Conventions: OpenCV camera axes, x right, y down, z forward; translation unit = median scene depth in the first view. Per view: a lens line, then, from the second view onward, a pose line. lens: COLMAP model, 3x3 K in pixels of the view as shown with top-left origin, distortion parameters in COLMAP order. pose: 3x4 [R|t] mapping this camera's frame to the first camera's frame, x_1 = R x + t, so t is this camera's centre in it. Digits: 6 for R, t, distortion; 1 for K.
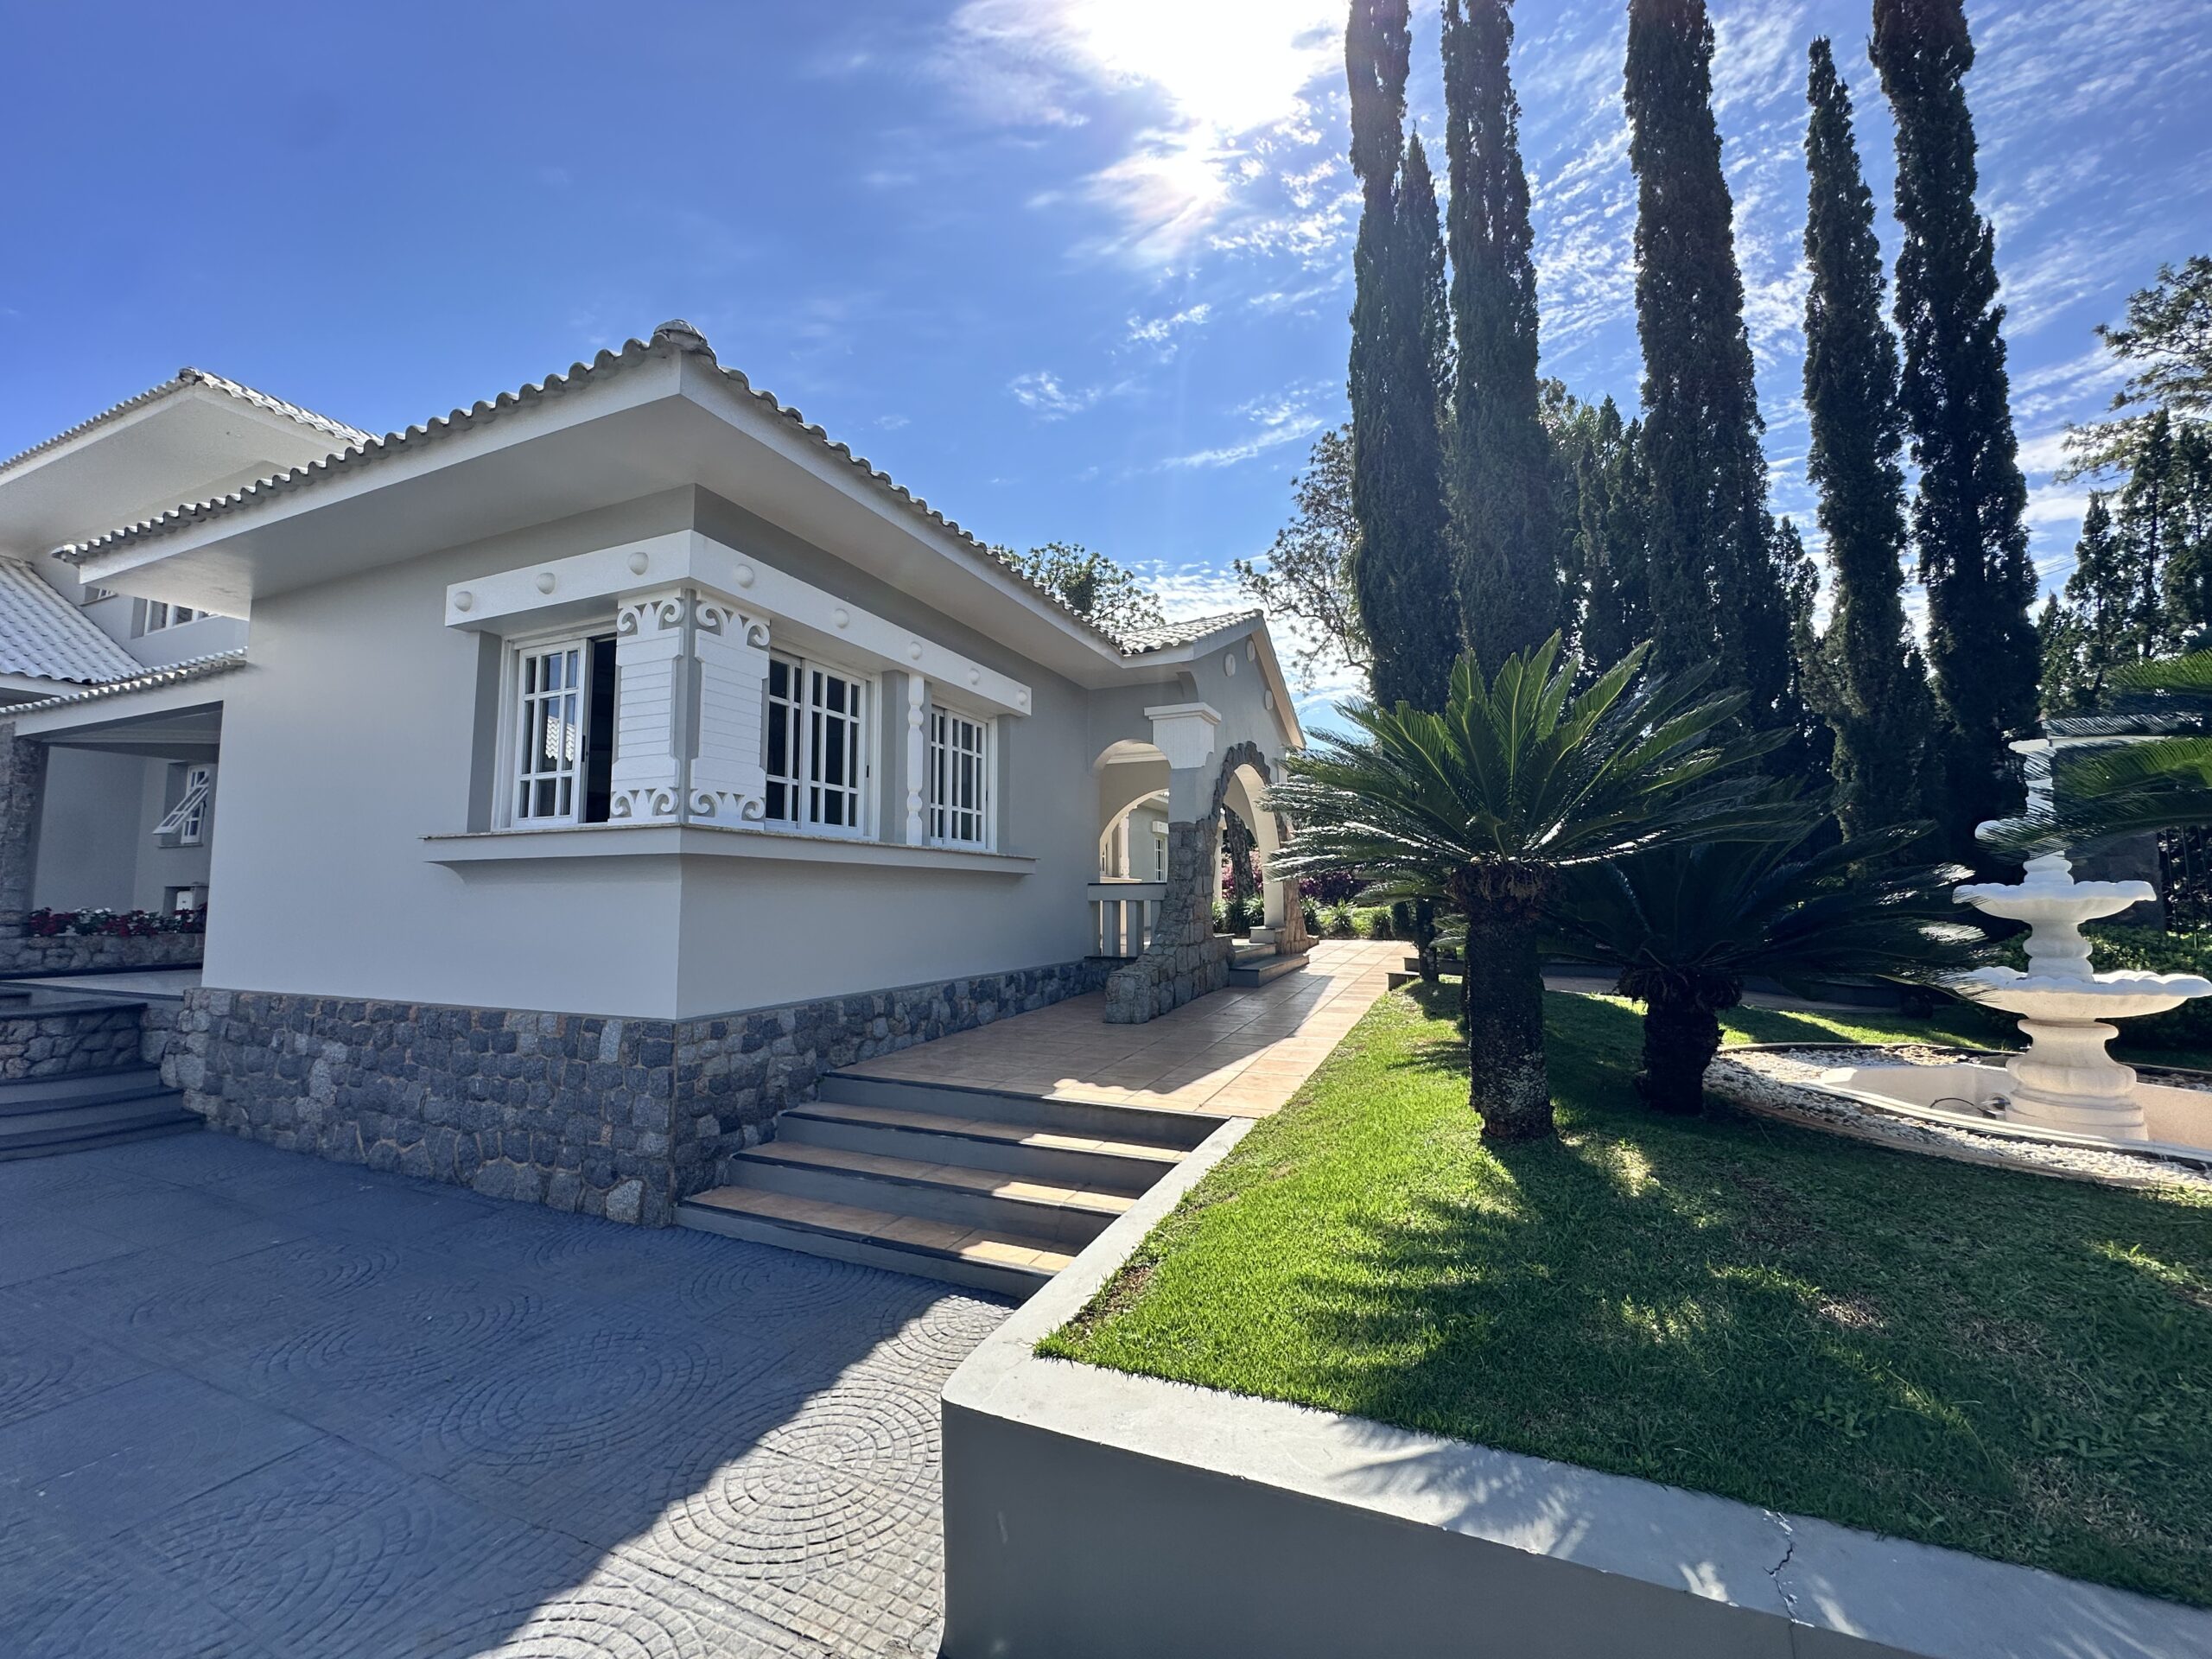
lens RADIAL K [[885.8, 0, 1093.6], [0, 885.8, 824.9], [0, 0, 1]] dist [-0.001487, 0.000784]
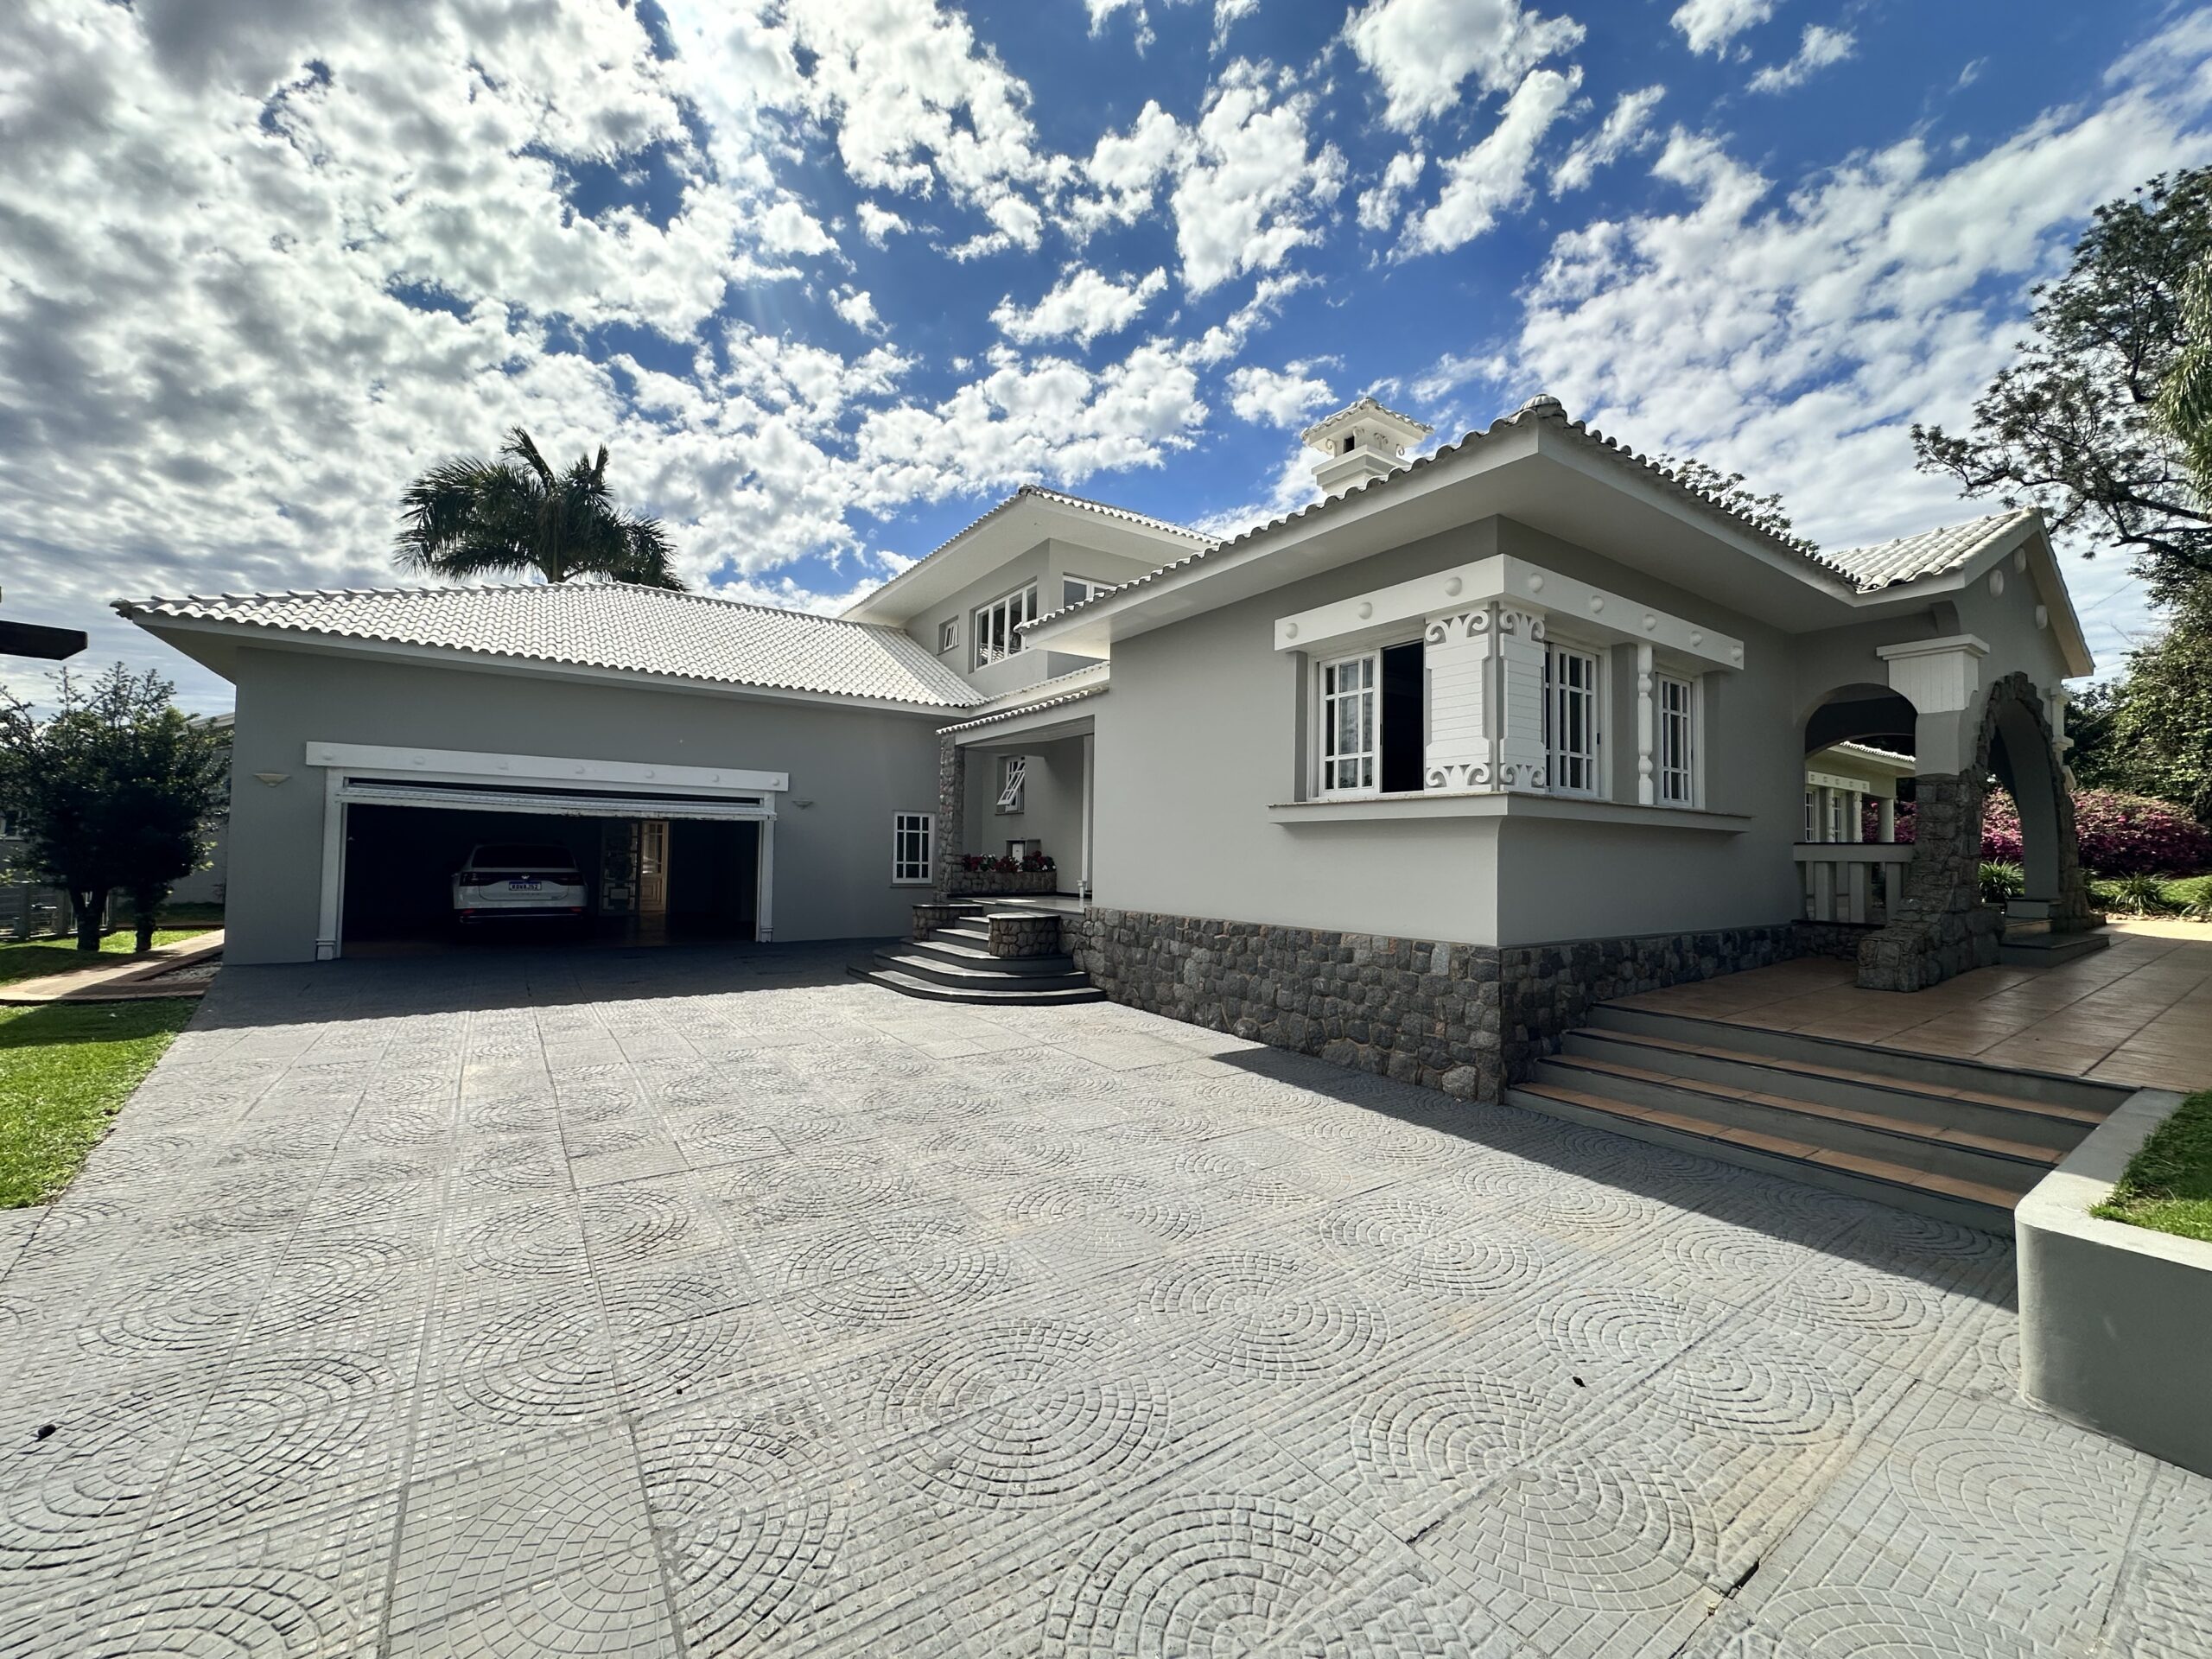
lens RADIAL K [[885.8, 0, 1095.3], [0, 885.8, 828.9], [0, 0, 1]] dist [-0.001487, 0.000784]
pose [[0.849525, -0.001453, -0.527547, -0.246812], [0.028150, 0.998696, 0.042580, -0.015661], [0.526797, -0.051023, 0.848458, -0.317043]]
